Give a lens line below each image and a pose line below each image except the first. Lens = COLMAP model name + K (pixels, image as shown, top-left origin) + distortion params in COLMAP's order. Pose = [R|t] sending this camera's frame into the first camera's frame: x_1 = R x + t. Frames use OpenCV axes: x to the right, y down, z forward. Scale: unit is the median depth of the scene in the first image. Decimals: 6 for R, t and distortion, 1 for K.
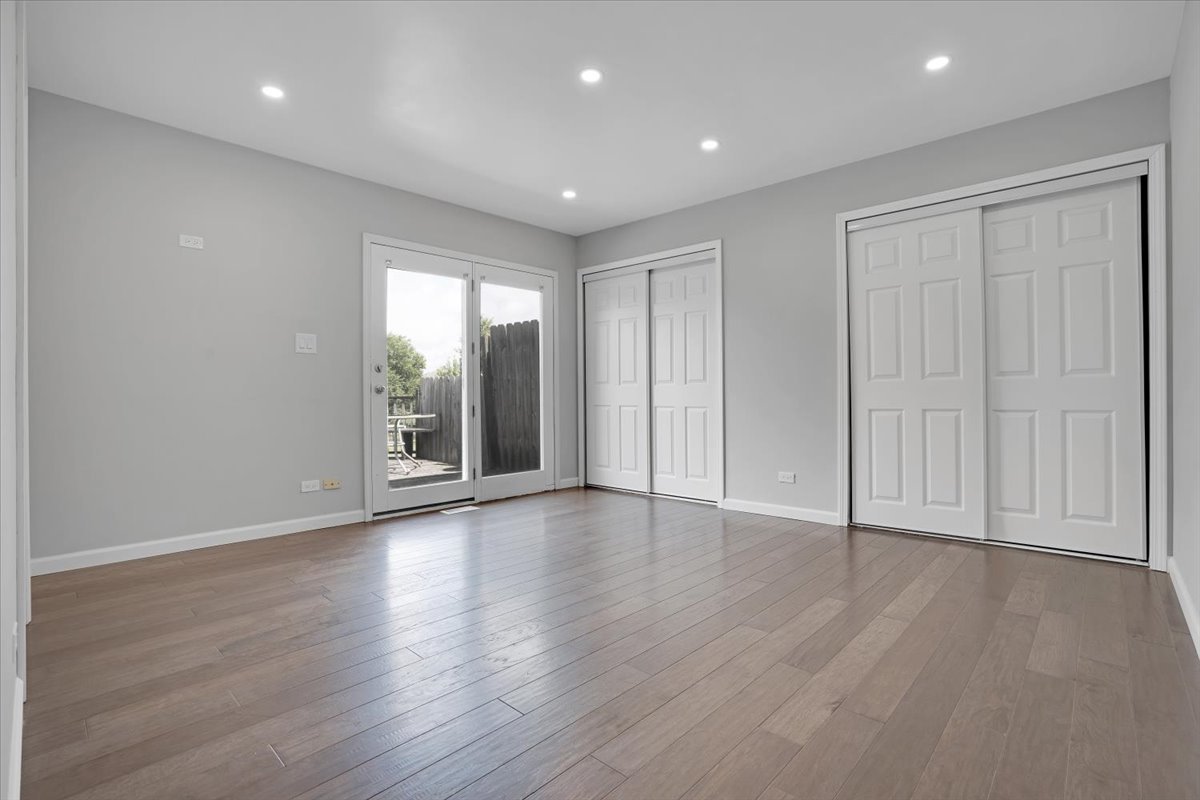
lens RADIAL K [[555.1, 0, 603.6], [0, 555.1, 397.9], [0, 0, 1]] dist [-0.066724, 0.027526]
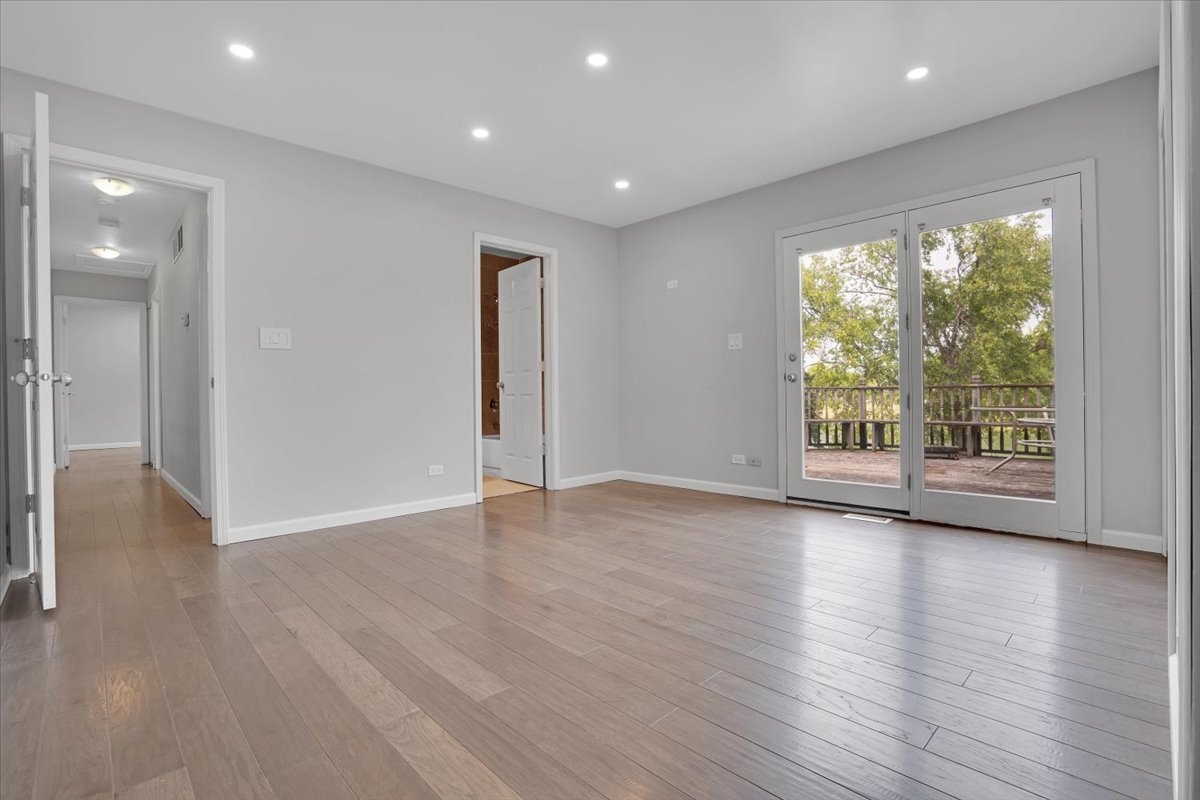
lens RADIAL K [[555.1, 0, 603.6], [0, 555.1, 397.9], [0, 0, 1]] dist [-0.066724, 0.027526]
pose [[-0.050227, 0.015456, -0.998618, 0.700926], [0.009124, 0.999846, 0.015016, 0.004228], [0.998696, -0.008357, -0.050361, 0.764359]]
